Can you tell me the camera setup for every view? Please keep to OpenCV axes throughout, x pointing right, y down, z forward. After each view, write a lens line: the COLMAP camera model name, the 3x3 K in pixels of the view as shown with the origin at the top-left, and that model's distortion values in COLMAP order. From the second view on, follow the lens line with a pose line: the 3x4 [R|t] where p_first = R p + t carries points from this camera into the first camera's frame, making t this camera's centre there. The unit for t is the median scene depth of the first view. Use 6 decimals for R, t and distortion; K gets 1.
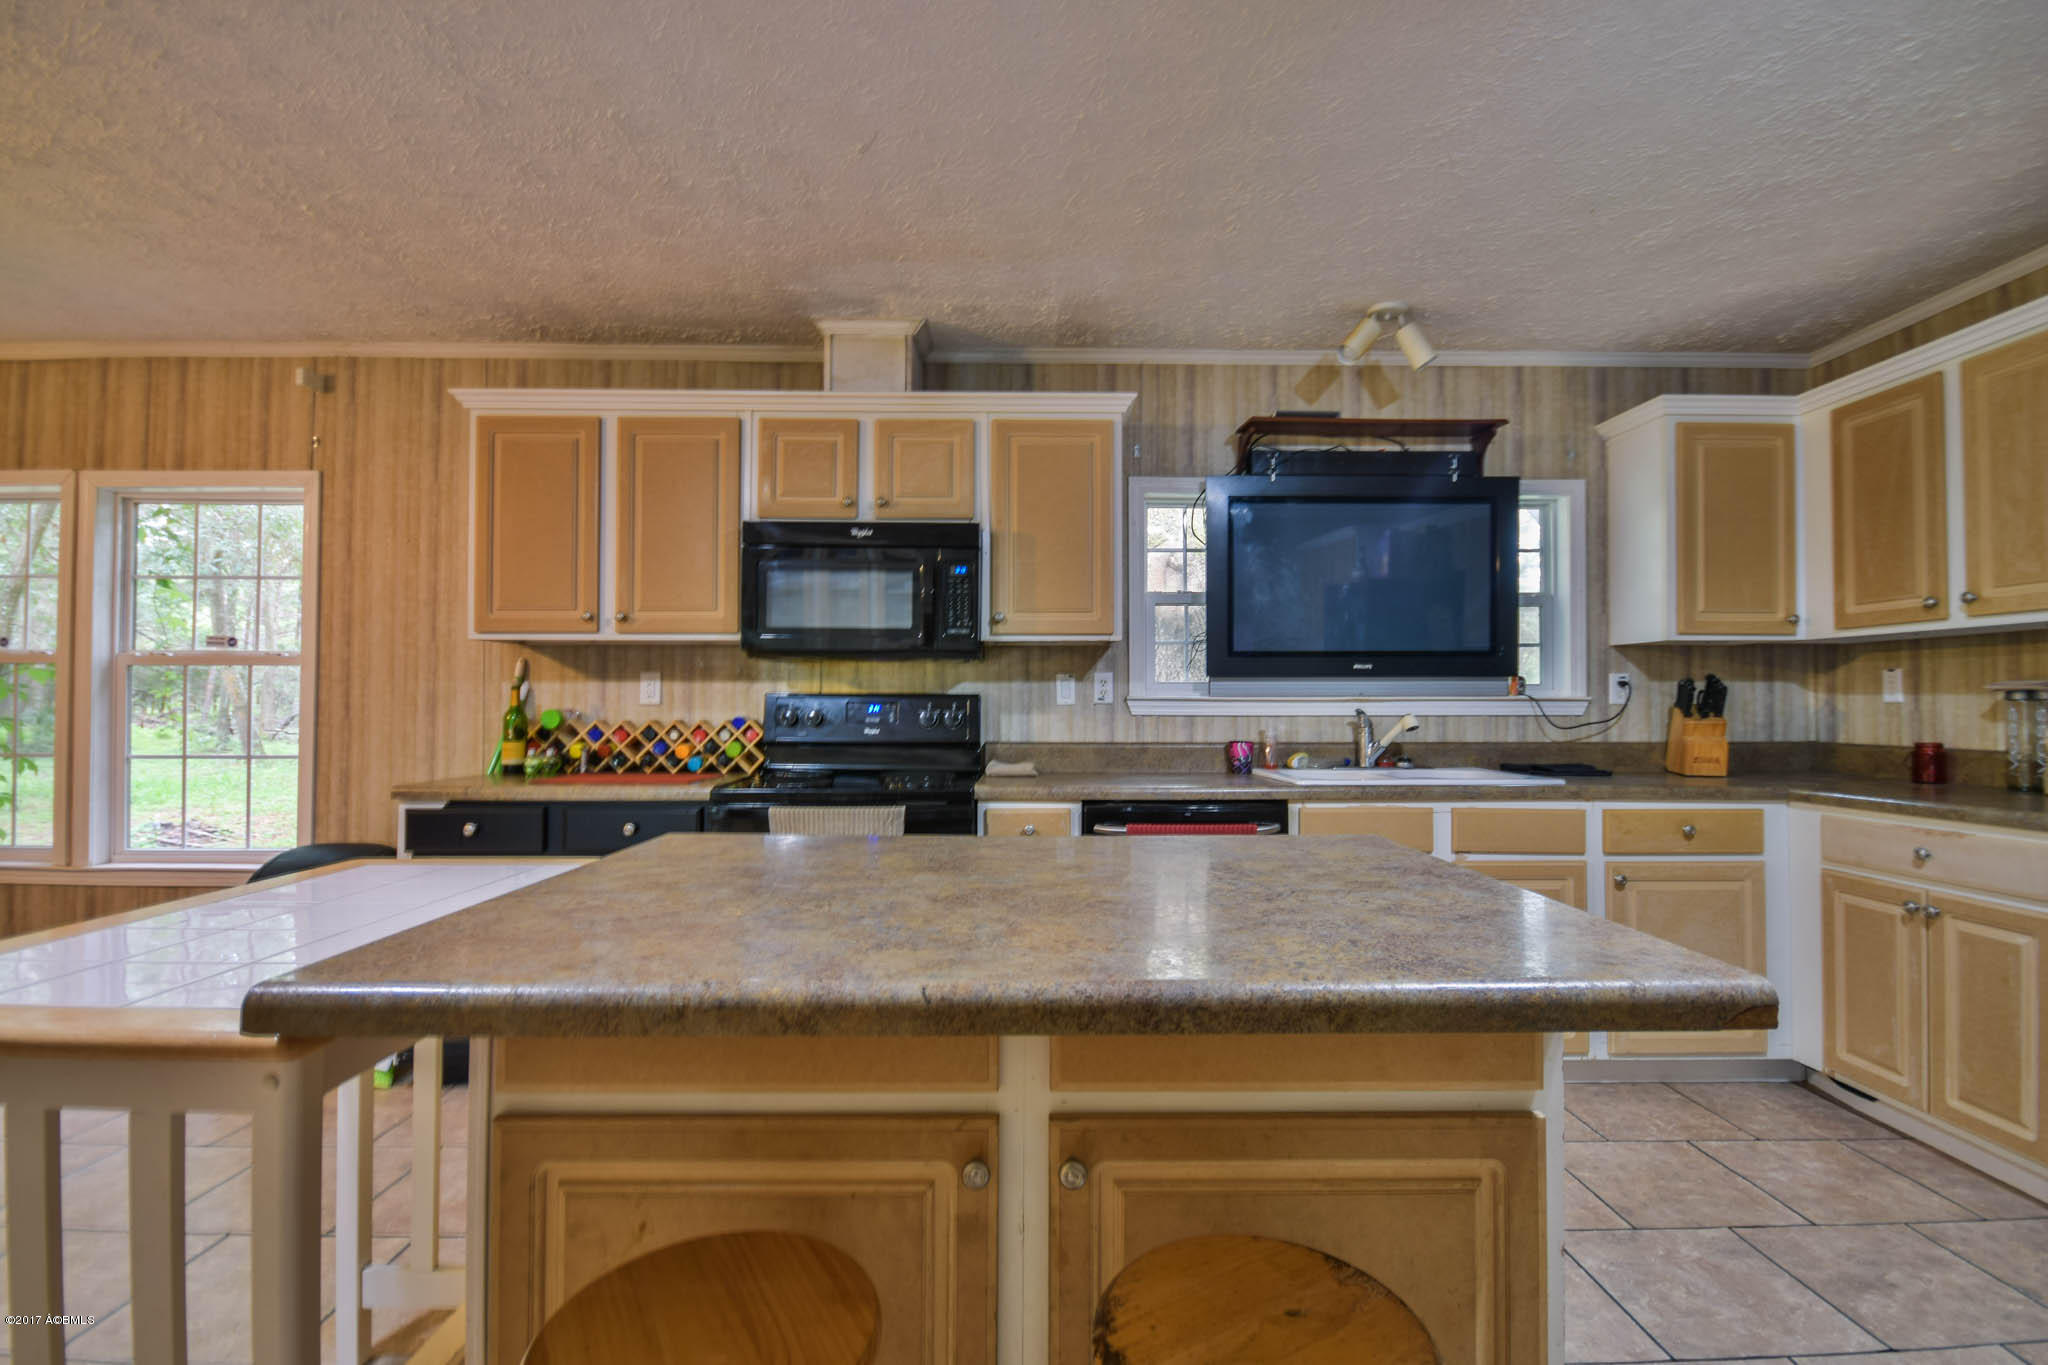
lens RADIAL K [[897.1, 0, 1028.1], [0, 897.1, 687.0], [0, 0, 1]] dist [0.003497, -0.007639]
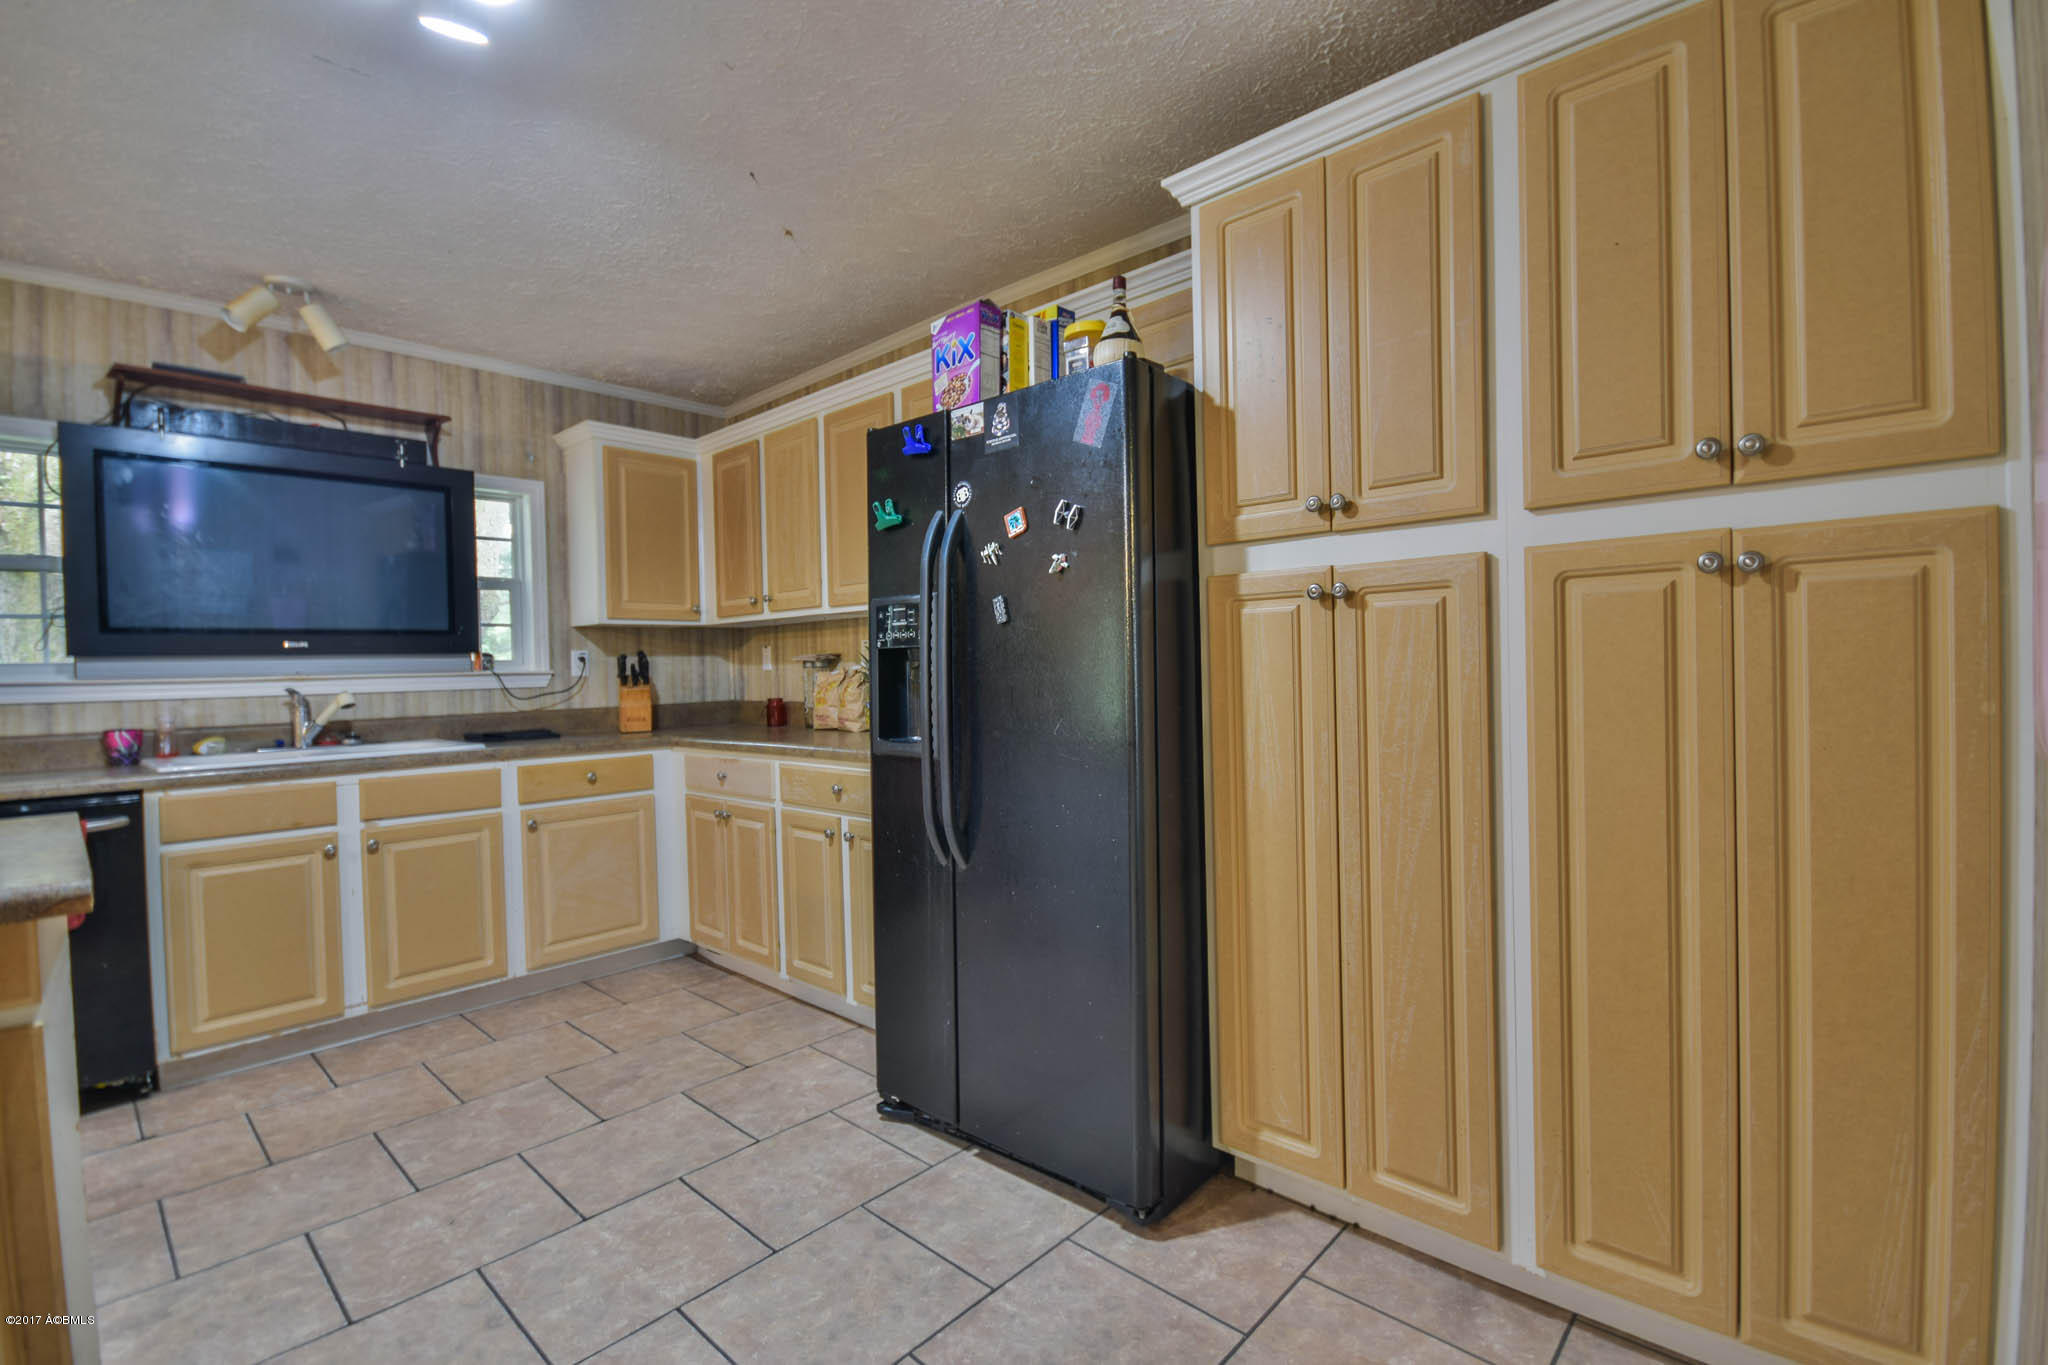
lens RADIAL K [[897.1, 0, 1036.7], [0, 897.1, 689.7], [0, 0, 1]] dist [0.003497, -0.007639]
pose [[0.687760, -0.036711, 0.725009, 0.217998], [0.012933, 0.999182, 0.038325, -0.000806], [-0.725823, -0.016982, 0.687672, -0.259533]]
